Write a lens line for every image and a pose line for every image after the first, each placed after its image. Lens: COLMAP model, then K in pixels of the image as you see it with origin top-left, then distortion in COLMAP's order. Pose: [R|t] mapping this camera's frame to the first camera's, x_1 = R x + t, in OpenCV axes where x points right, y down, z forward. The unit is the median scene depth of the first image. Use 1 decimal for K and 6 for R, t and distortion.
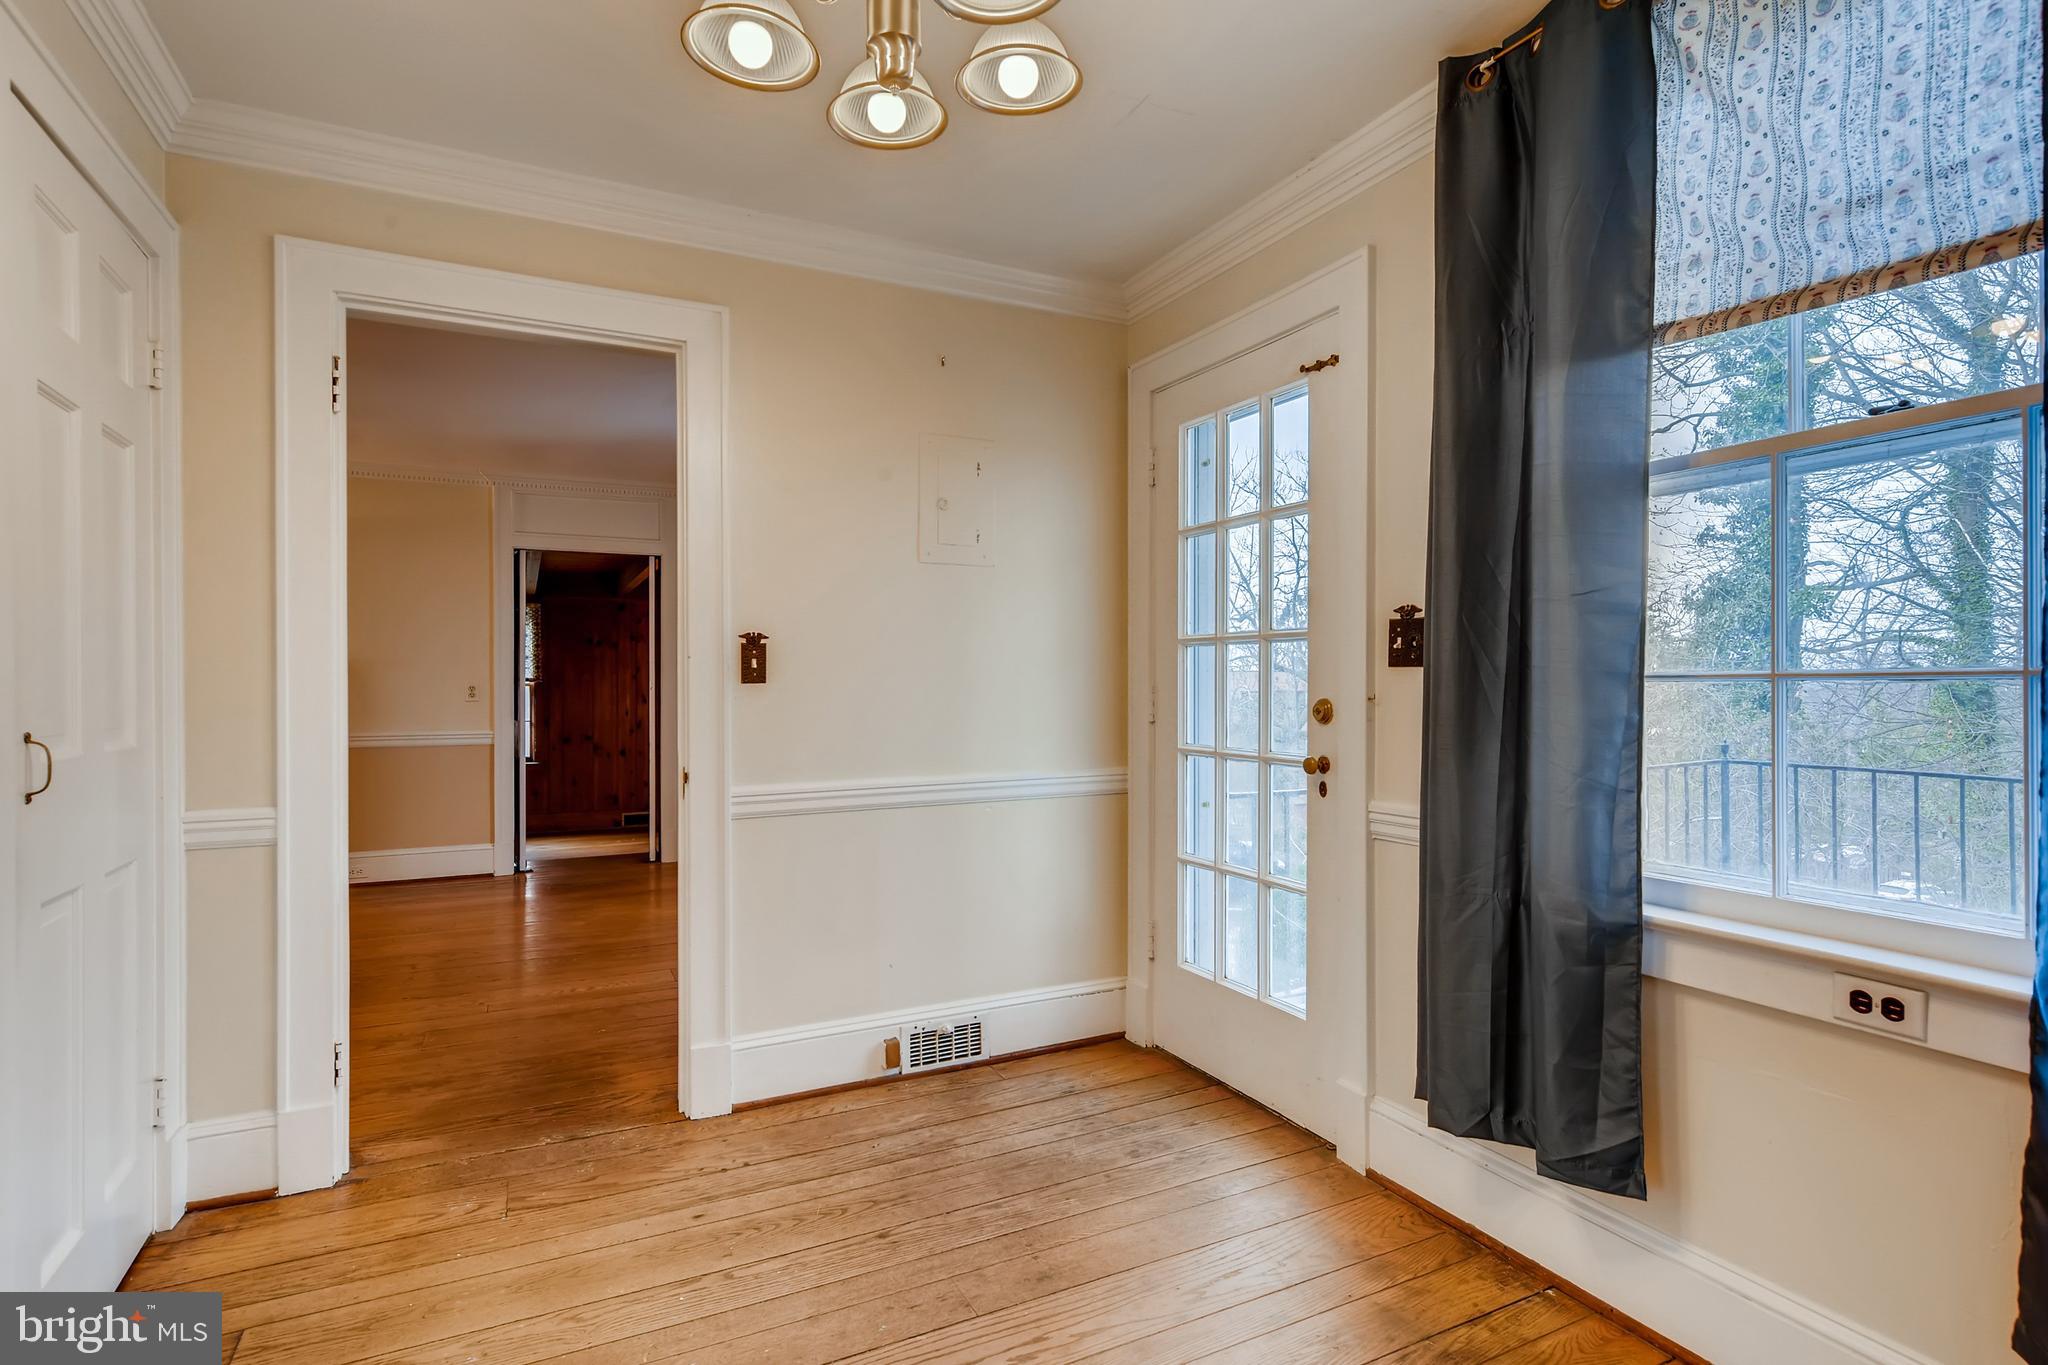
lens RADIAL K [[1042.4, 0, 1038.0], [0, 1042.4, 680.9], [0, 0, 1]] dist [-0.001593, 0.001606]
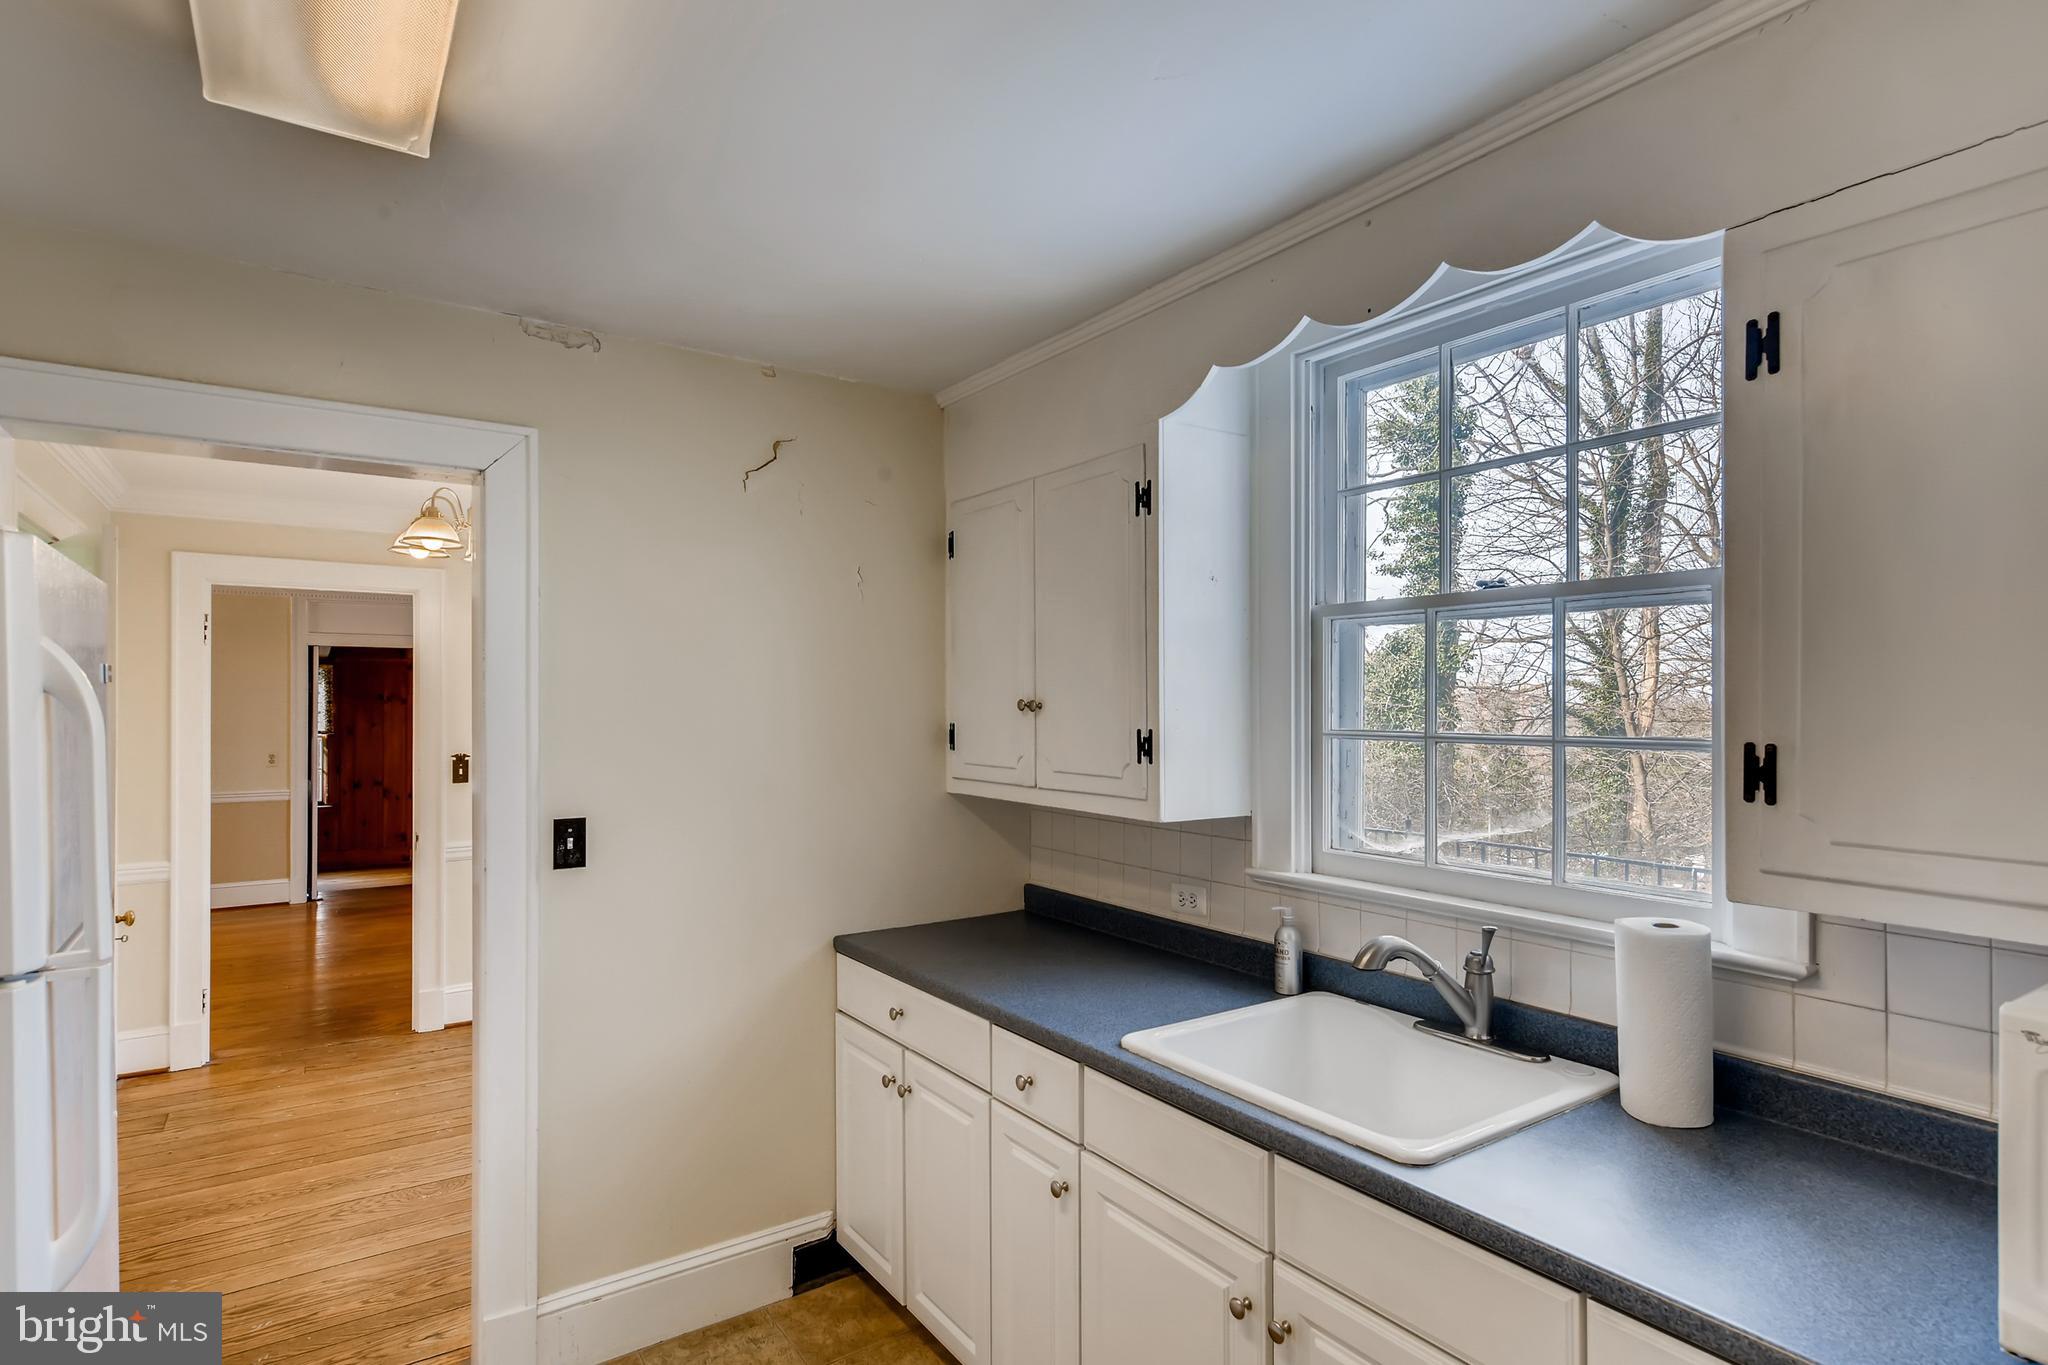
lens RADIAL K [[1042.4, 0, 1040.8], [0, 1042.4, 694.8], [0, 0, 1]] dist [-0.001593, 0.001606]
pose [[0.988903, 0.004158, 0.148504, 0.421224], [-0.003266, 0.999975, -0.006251, -0.135145], [-0.148526, 0.005697, 0.988892, -0.855604]]
